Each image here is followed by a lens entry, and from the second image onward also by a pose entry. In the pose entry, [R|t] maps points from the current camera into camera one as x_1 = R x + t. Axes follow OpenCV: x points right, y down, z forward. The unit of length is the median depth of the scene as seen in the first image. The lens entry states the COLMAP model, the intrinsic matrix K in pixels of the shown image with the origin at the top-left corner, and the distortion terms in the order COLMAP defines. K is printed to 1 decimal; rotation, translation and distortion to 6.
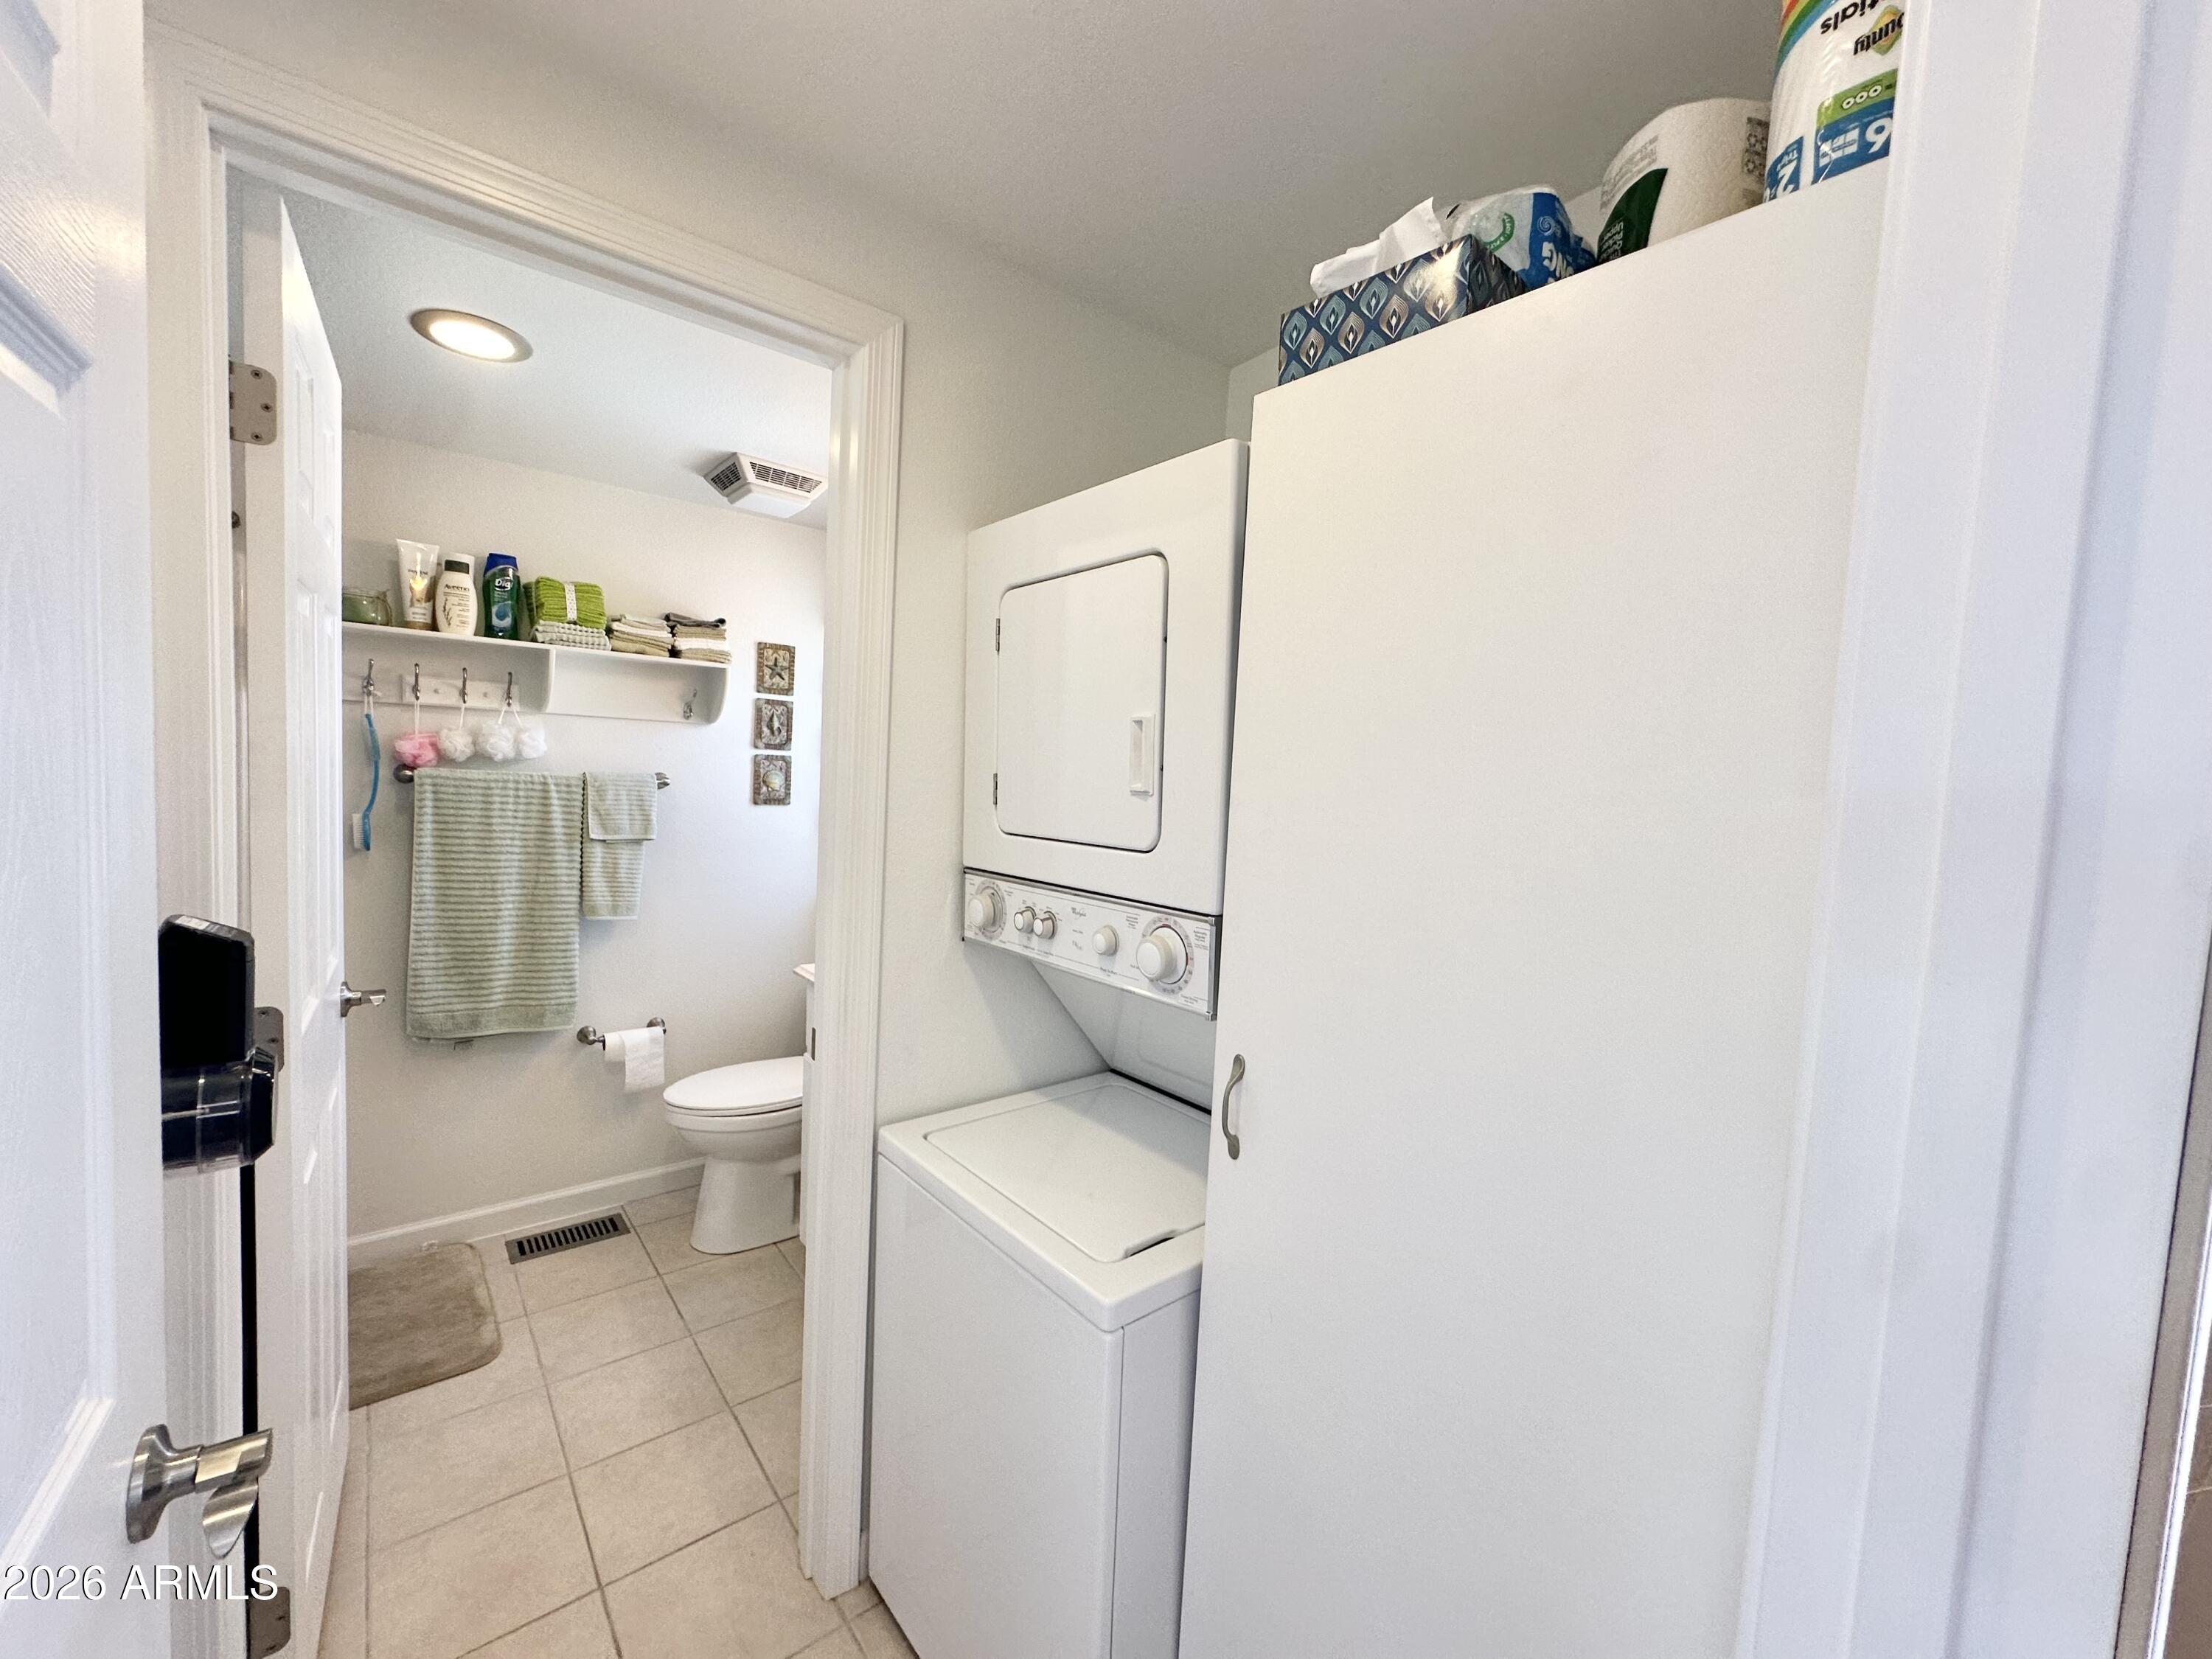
lens RADIAL K [[886.0, 0, 1105.8], [0, 886.0, 830.3], [0, 0, 1]] dist [-0.003931, 0.000957]
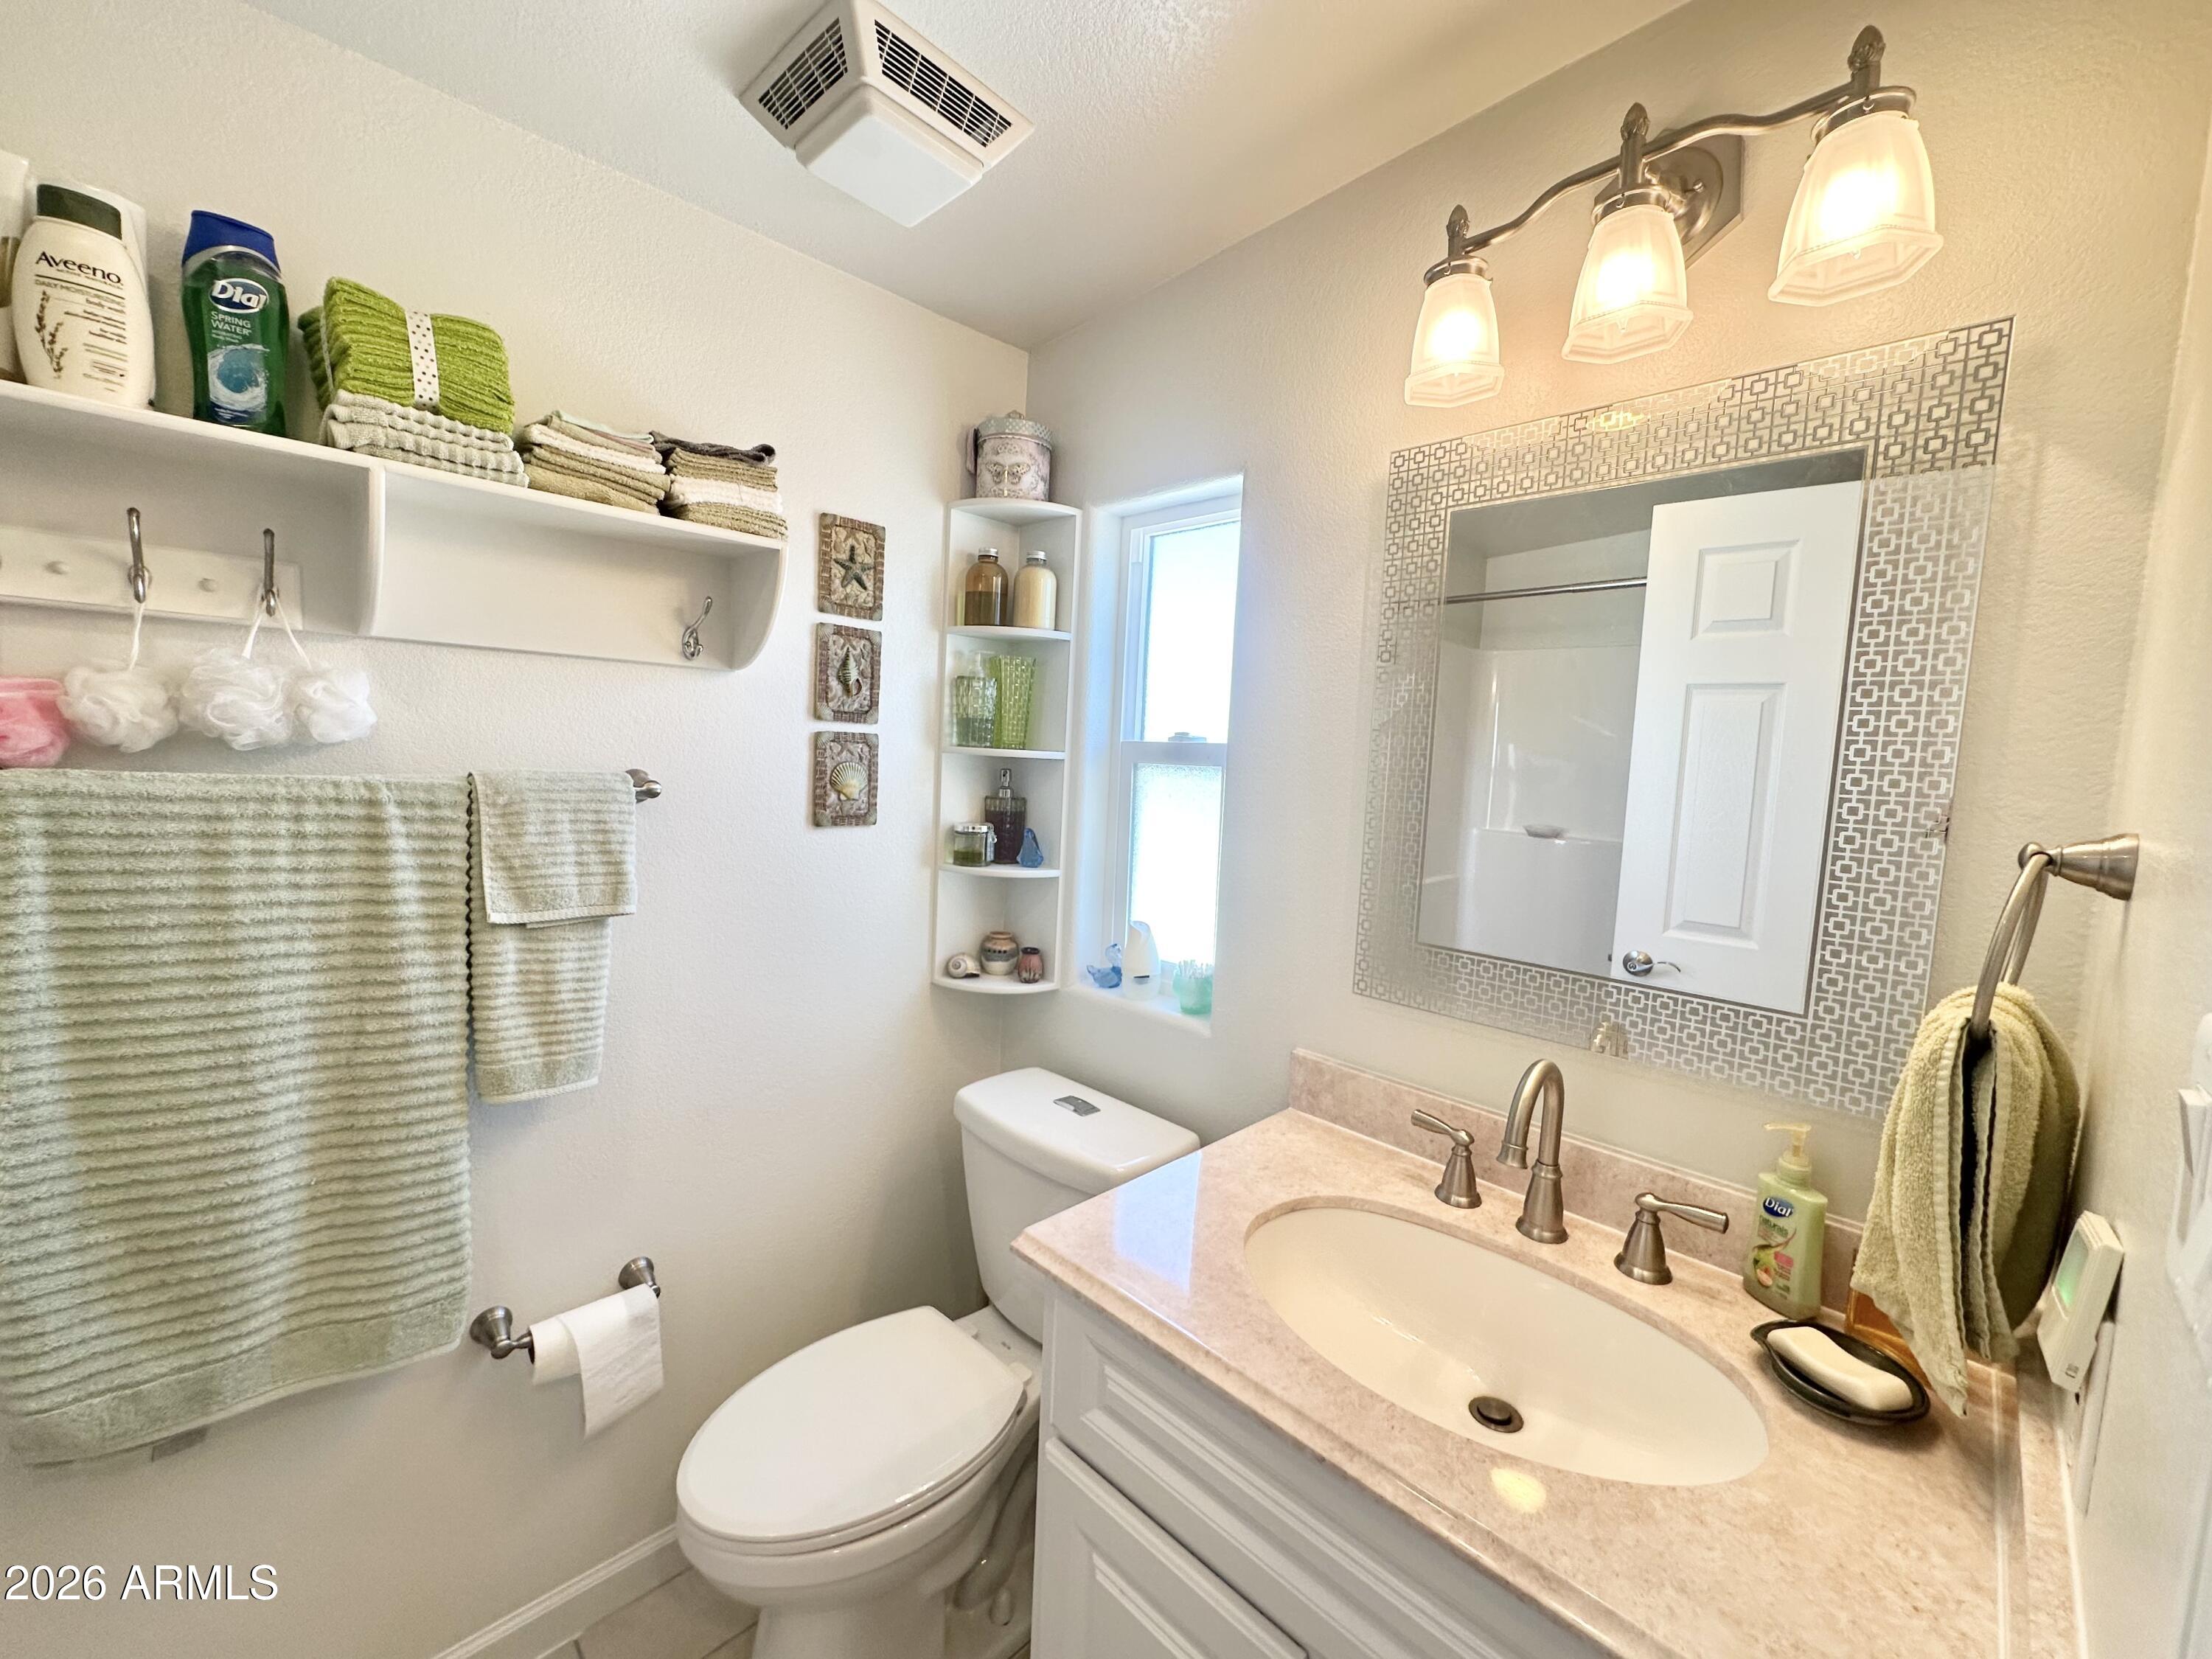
lens RADIAL K [[886.0, 0, 1104.7], [0, 886.0, 828.8], [0, 0, 1]] dist [-0.003931, 0.000957]
pose [[0.996123, -0.011667, 0.087192, -0.314887], [0.009418, 0.999614, 0.026153, -0.046619], [-0.087464, -0.025231, 0.995848, 0.535787]]
